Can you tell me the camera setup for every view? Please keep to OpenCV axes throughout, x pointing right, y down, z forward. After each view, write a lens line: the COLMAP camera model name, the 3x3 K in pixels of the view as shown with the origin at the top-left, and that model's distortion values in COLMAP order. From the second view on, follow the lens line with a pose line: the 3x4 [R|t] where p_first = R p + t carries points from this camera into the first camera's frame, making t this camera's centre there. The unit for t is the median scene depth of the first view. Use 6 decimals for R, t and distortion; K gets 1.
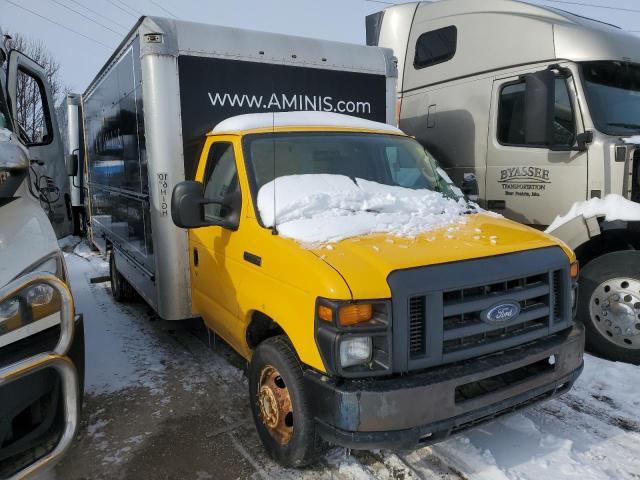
lens RADIAL K [[500.0, 0, 319.3], [0, 500.0, 238.4], [0, 0, 1]] dist [0.016312, -0.005047]
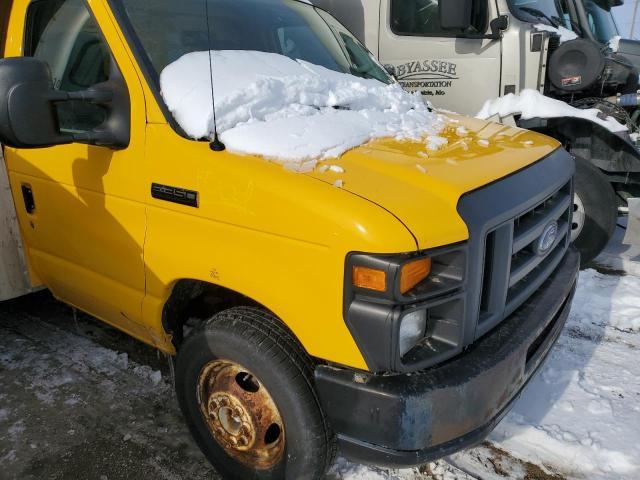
lens RADIAL K [[500.0, 0, 323.5], [0, 500.0, 245.1], [0, 0, 1]] dist [0.016312, -0.005047]
pose [[0.921009, -0.123068, 0.369589, -0.197840], [0.056450, 0.980933, 0.185966, -0.000314], [-0.385429, -0.150413, 0.910396, 0.391723]]
